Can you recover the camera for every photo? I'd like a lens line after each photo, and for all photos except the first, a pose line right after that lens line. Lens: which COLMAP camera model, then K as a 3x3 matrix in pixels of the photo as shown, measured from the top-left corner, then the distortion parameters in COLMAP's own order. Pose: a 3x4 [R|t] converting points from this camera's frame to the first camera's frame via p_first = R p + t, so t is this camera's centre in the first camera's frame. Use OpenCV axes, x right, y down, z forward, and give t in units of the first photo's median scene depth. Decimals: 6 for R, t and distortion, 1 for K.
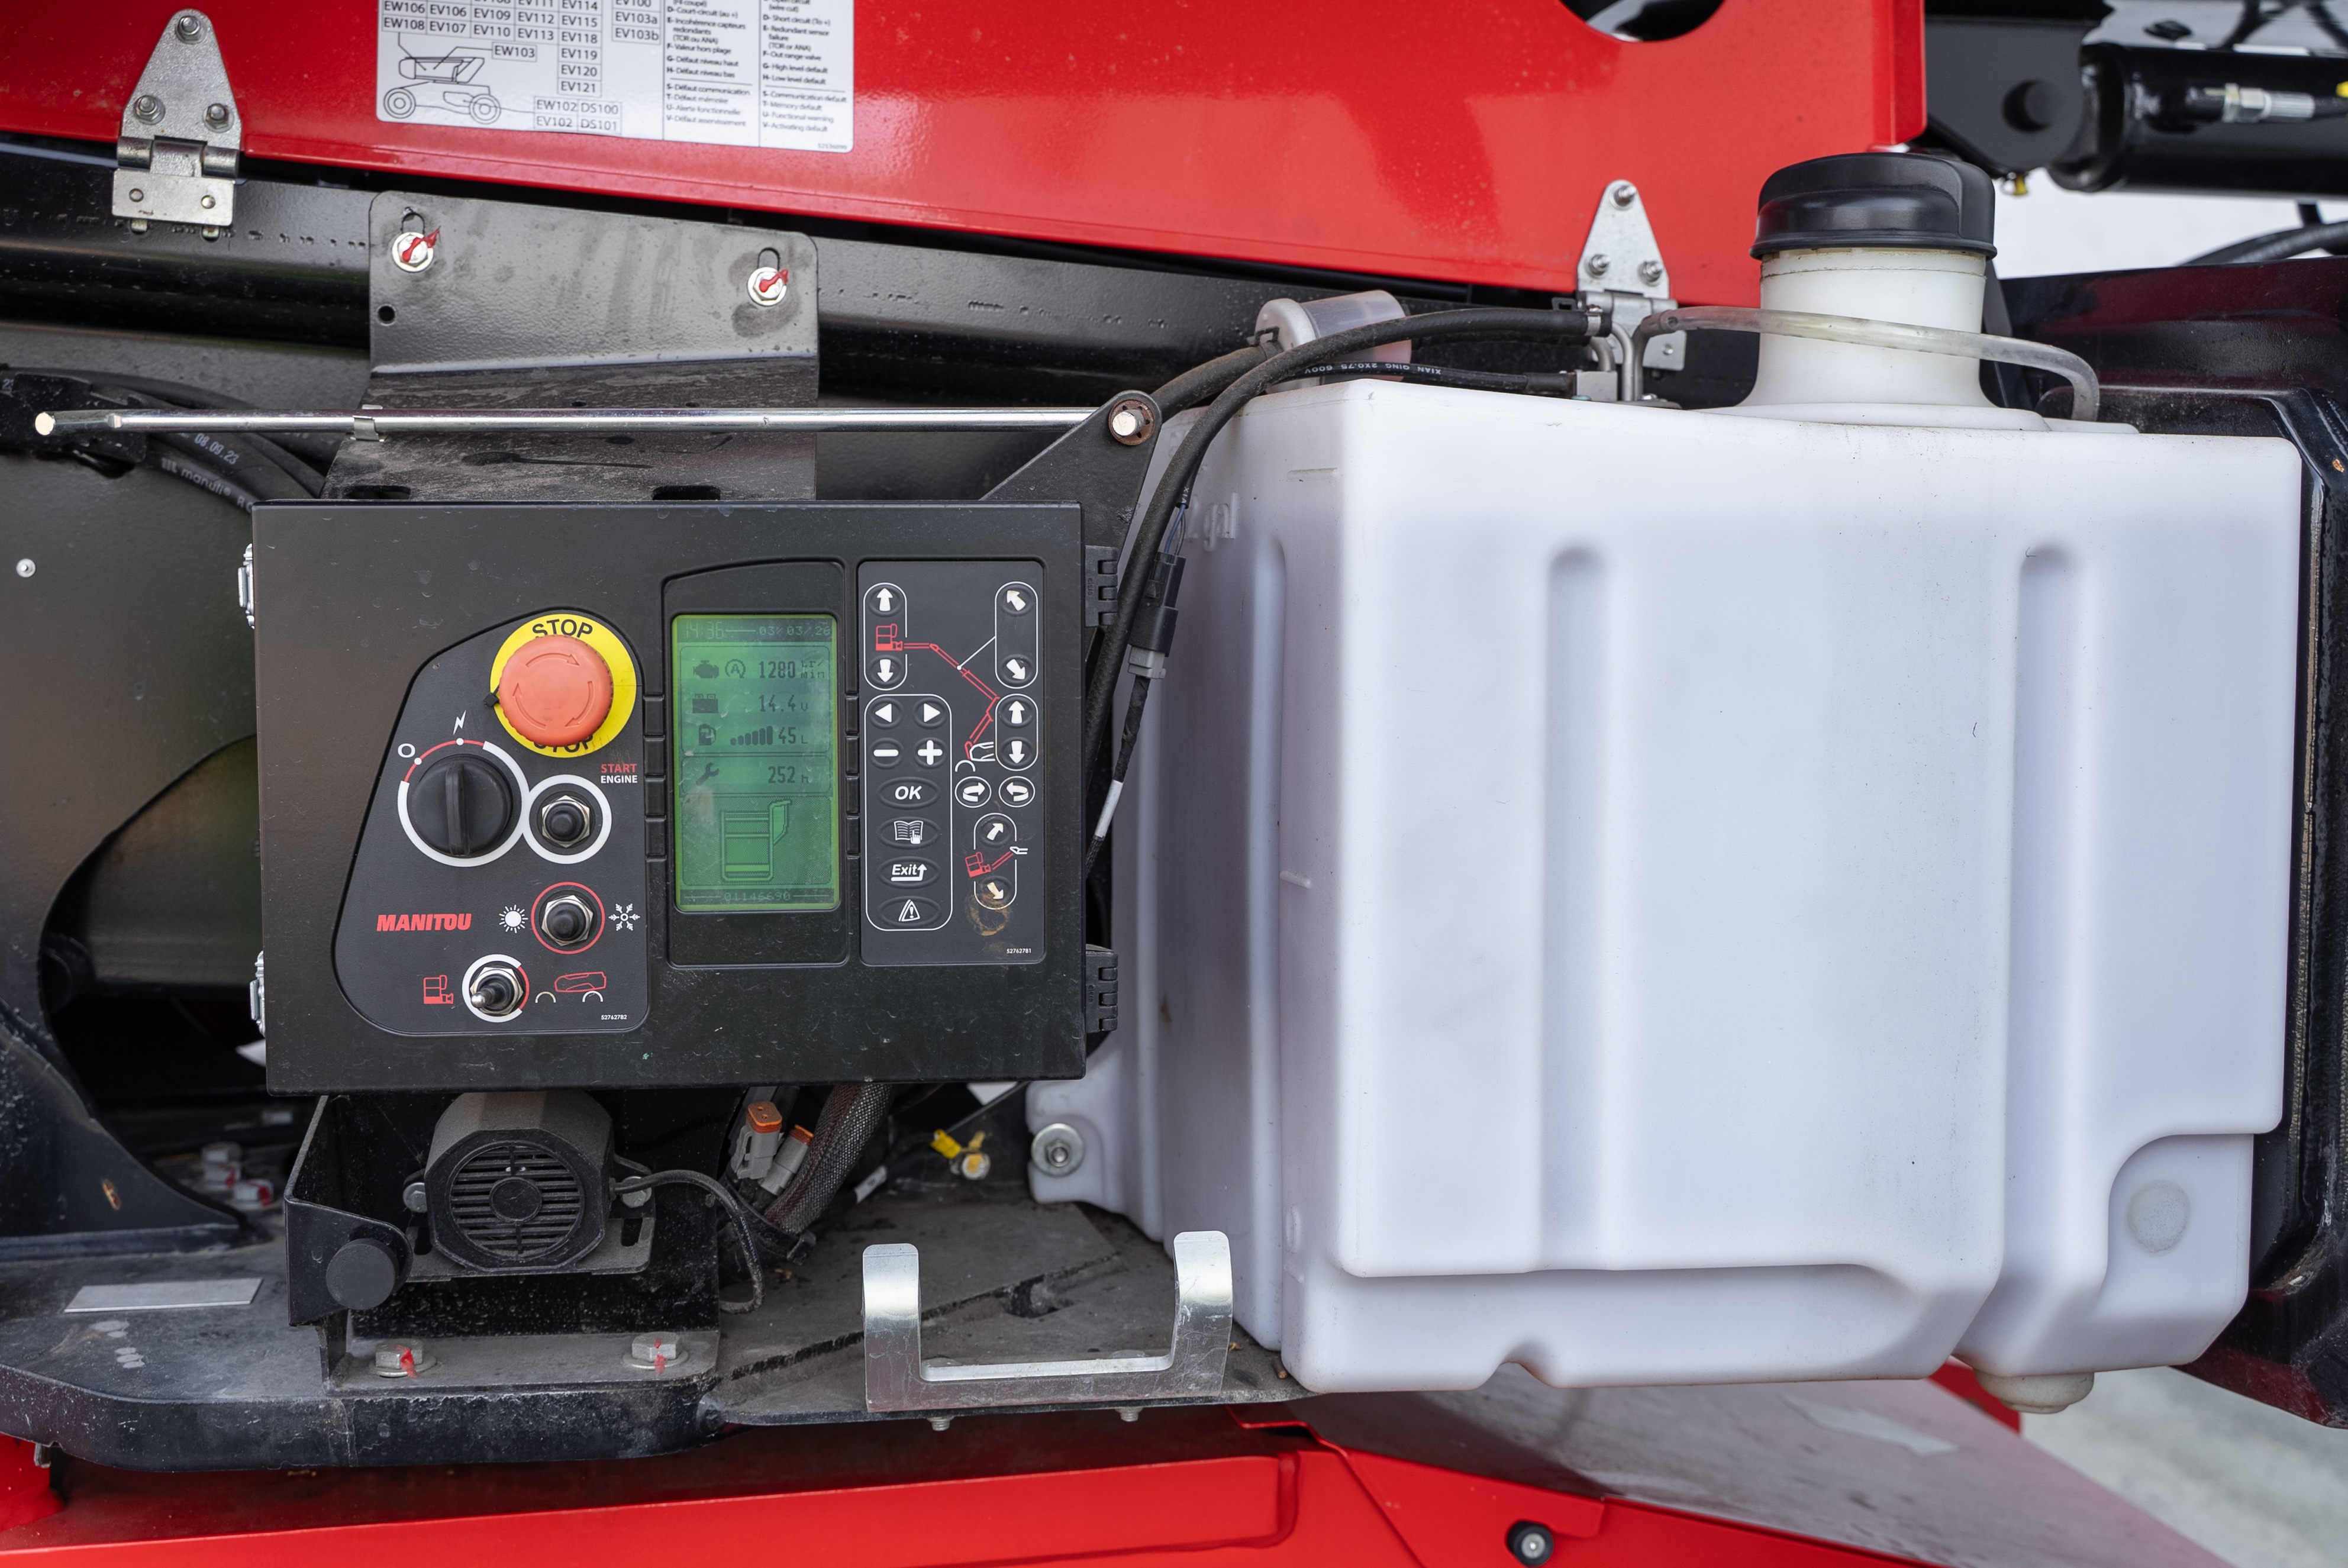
lens RADIAL K [[2440.4, 0, 1173.2], [0, 2440.4, 720.9], [0, 0, 1]] dist [-0.005829, 0.005858]
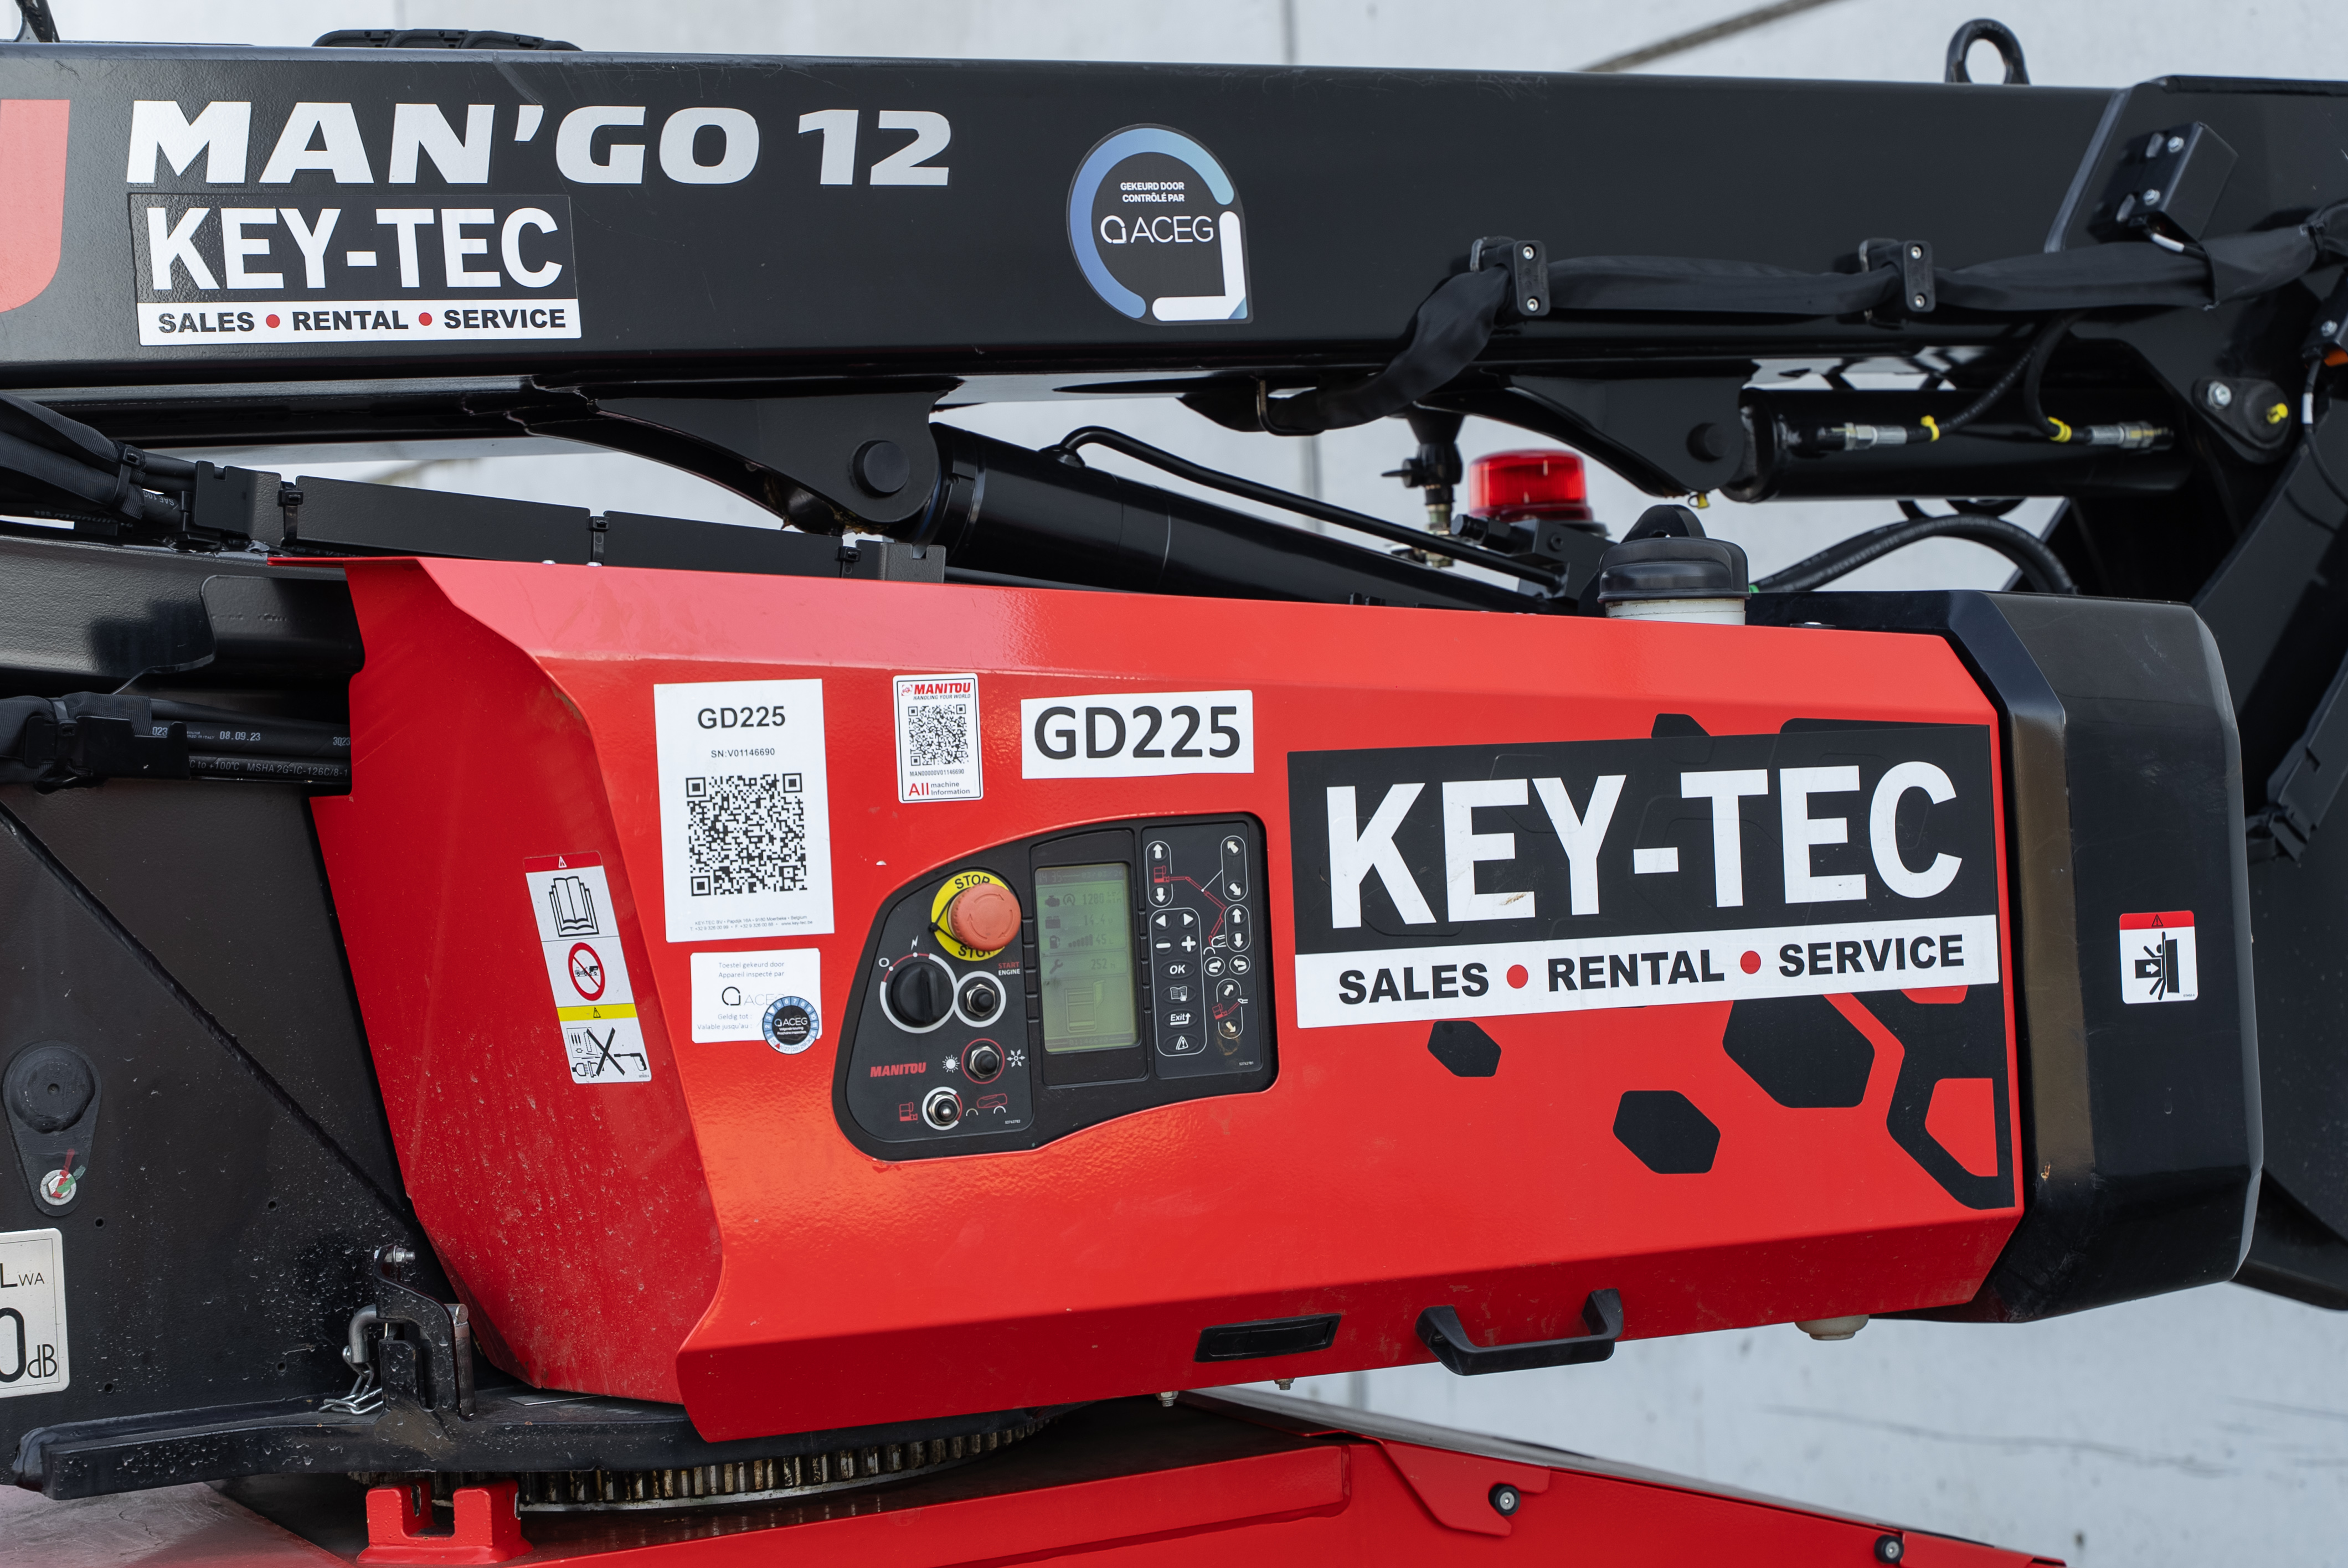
lens RADIAL K [[3840.3, 0, 1174.0], [0, 3840.3, 784.0], [0, 0, 1]] dist [-0.010296, 0.032829]
pose [[0.964986, -0.056589, 0.256126, -0.758532], [0.077277, 0.994447, -0.071432, 0.089171], [-0.250661, 0.088724, 0.964001, -1.470480]]
